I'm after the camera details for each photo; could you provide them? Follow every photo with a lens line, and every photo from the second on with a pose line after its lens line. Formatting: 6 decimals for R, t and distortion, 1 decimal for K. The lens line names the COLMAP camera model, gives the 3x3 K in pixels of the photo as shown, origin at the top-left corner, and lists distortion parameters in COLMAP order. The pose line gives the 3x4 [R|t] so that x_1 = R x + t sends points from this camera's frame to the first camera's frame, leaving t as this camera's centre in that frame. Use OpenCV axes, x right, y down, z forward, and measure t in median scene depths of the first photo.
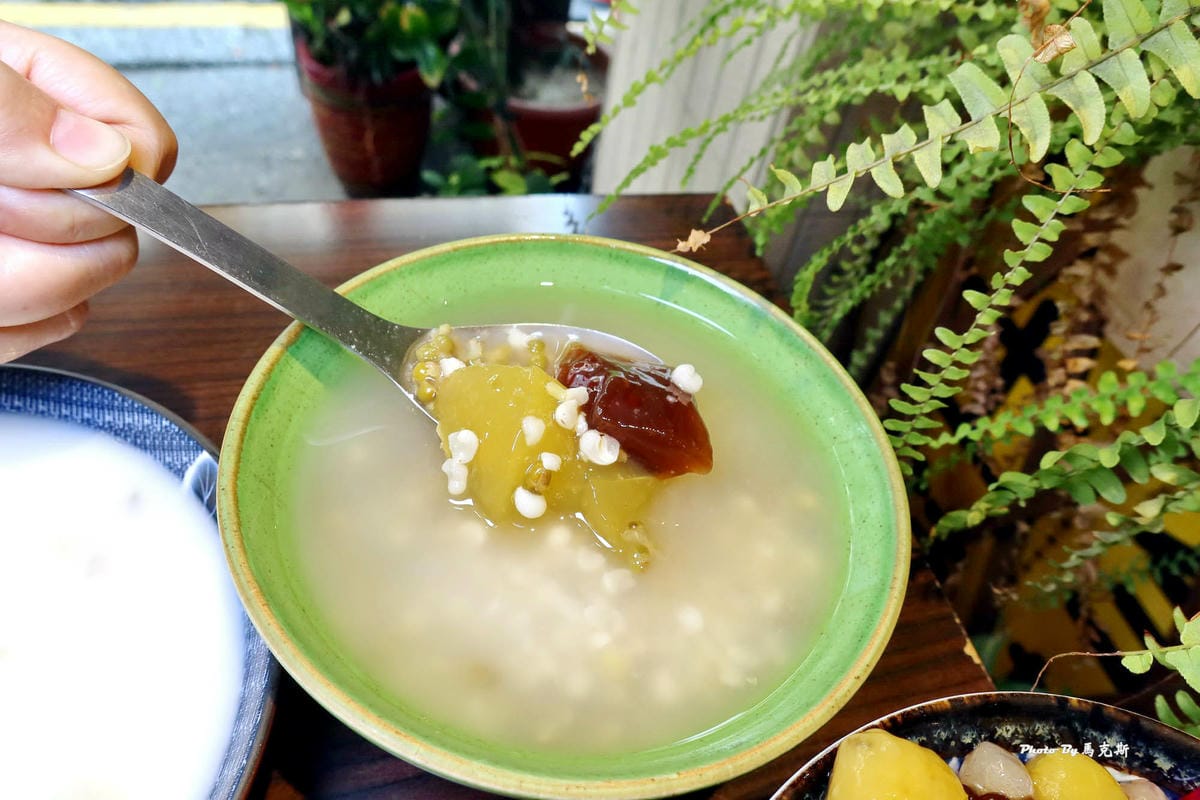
lens RADIAL K [[832.3, 0, 611.3], [0, 832.3, 402.5], [0, 0, 1]] dist [-0.025694, 0.012789]
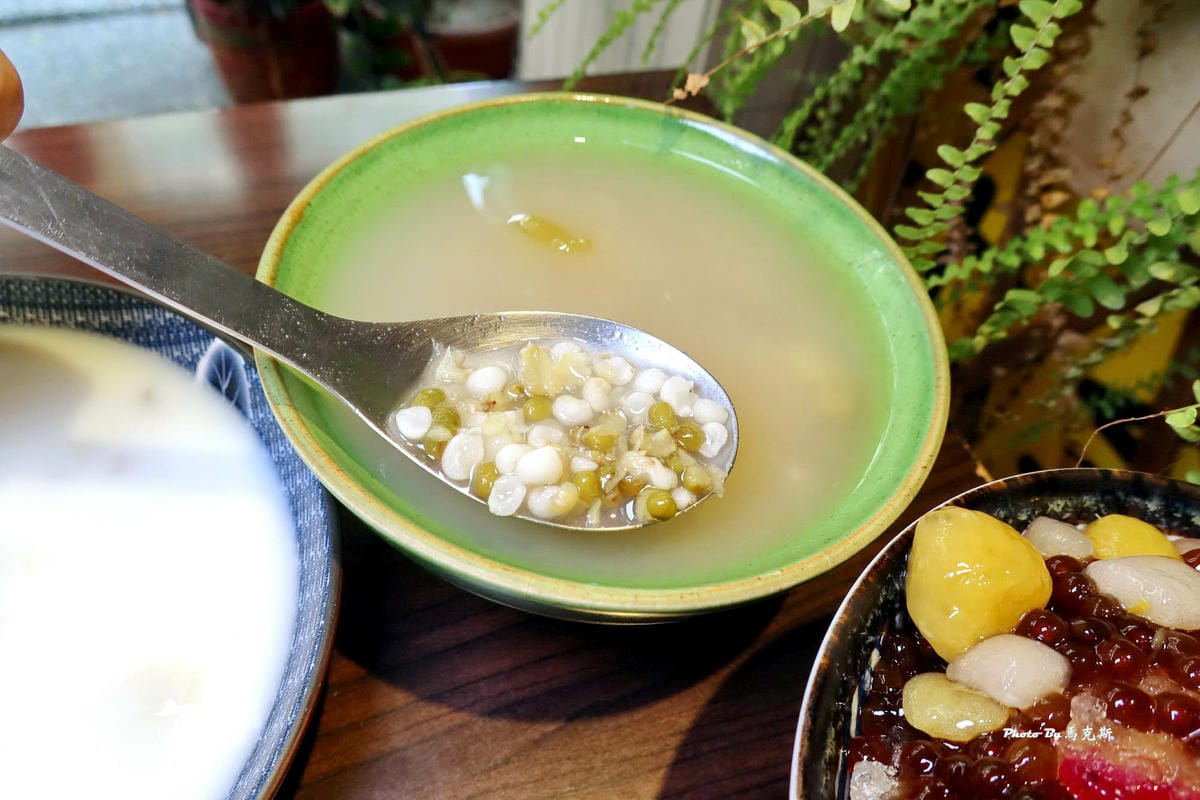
lens RADIAL K [[832.3, 0, 605.2], [0, 832.3, 399.0], [0, 0, 1]] dist [-0.025694, 0.012789]
pose [[0.992456, -0.105259, 0.062864, -0.106418], [0.100548, 0.992183, 0.073917, 0.098106], [-0.070153, -0.067039, 0.995281, 0.006969]]
